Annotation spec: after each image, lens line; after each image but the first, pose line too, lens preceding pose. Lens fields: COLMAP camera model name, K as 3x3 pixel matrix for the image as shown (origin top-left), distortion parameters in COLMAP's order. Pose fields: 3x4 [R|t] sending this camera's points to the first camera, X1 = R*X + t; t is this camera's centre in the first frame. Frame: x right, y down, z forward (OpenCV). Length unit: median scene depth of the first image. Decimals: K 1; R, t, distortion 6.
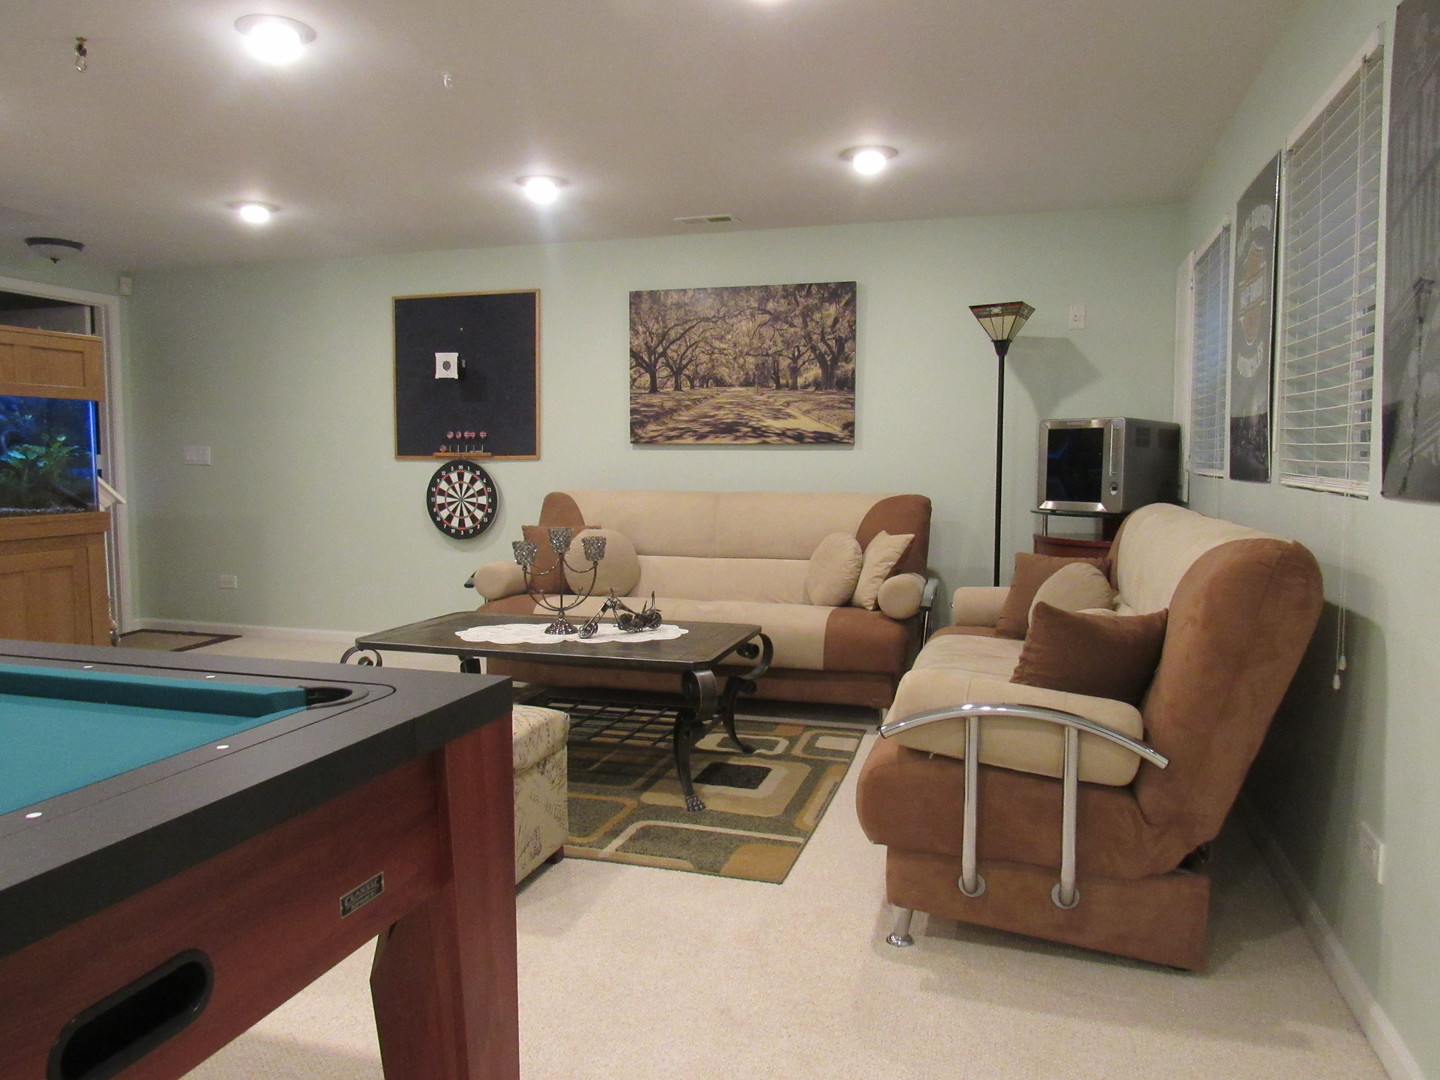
lens RADIAL K [[1031.7, 0, 720.0], [0, 1031.7, 540.0], [0, 0, 1]] dist [-0.029008, 0.005511]
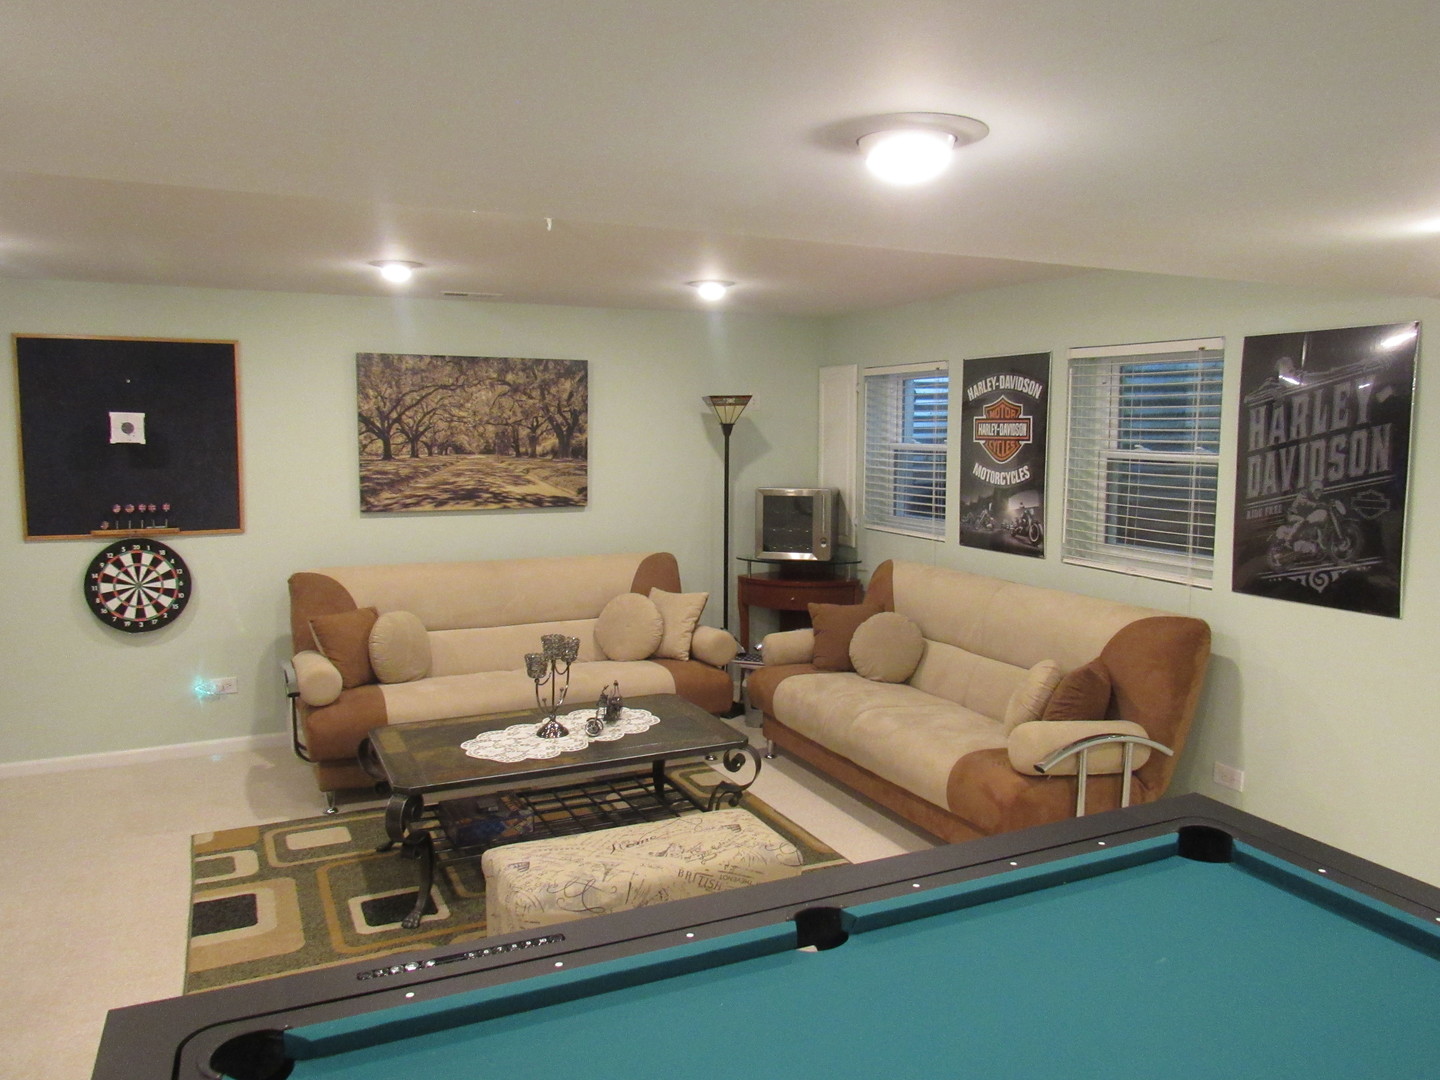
lens RADIAL K [[1031.7, 0, 720.0], [0, 1031.7, 540.0], [0, 0, 1]] dist [-0.029008, 0.005511]
pose [[0.749616, -0.070207, 0.658139, -0.472711], [0.049377, 0.997519, 0.050170, -0.101191], [-0.660029, -0.005112, 0.751223, 0.071263]]
